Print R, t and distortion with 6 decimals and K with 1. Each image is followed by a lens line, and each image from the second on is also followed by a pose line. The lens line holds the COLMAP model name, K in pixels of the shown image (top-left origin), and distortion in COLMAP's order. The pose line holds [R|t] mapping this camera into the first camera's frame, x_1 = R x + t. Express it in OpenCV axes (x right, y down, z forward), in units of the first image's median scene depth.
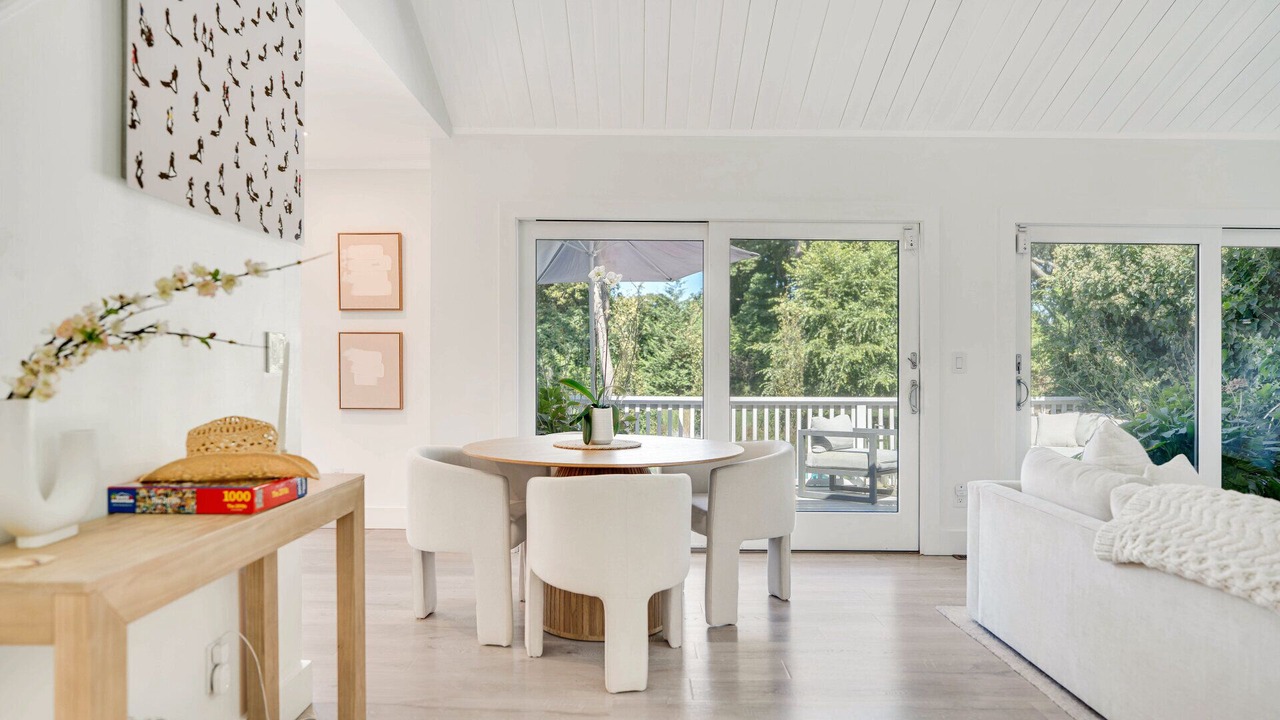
lens RADIAL K [[818.6, 0, 640.0], [0, 818.6, 360.0], [0, 0, 1]] dist [-0.022502, 0.002140]
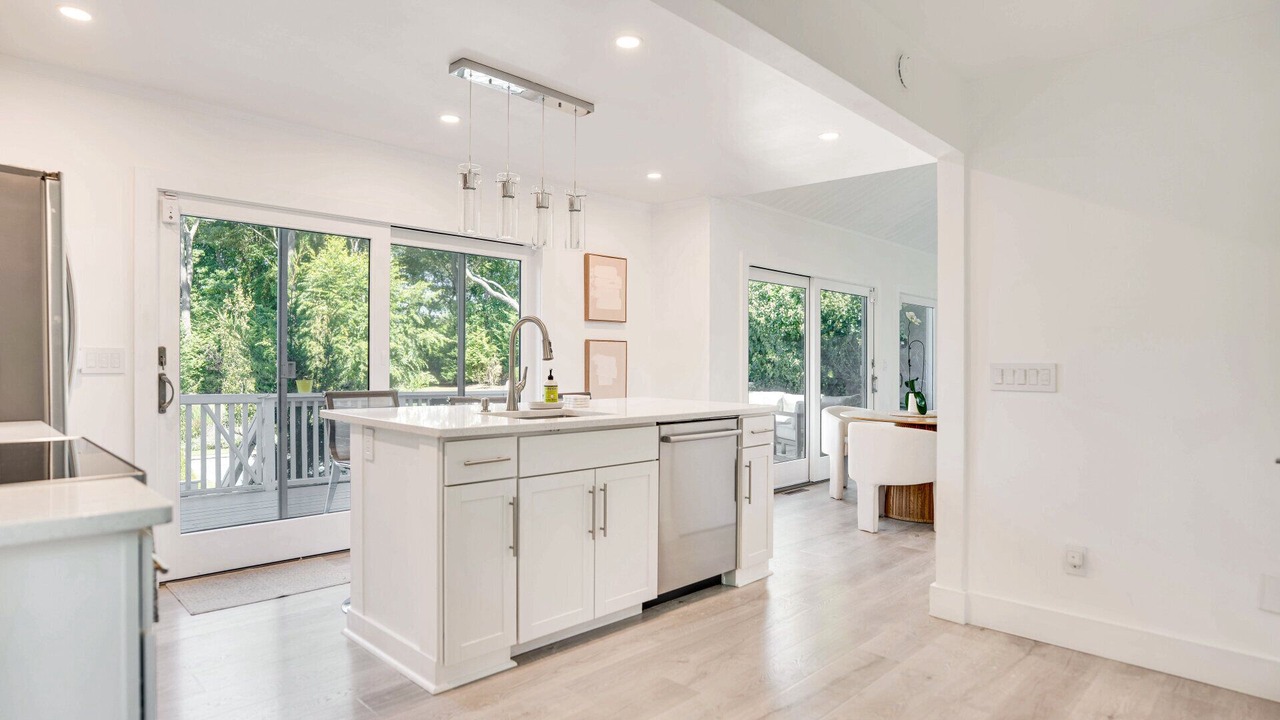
lens RADIAL K [[710.8, 0, 610.2], [0, 710.8, 361.0], [0, 0, 1]] dist [-0.047020, 0.001449]
pose [[0.703593, -0.002664, 0.710598, -1.174024], [-0.005674, 0.999940, 0.009367, -0.015095], [-0.710580, -0.010623, 0.703536, 0.303490]]
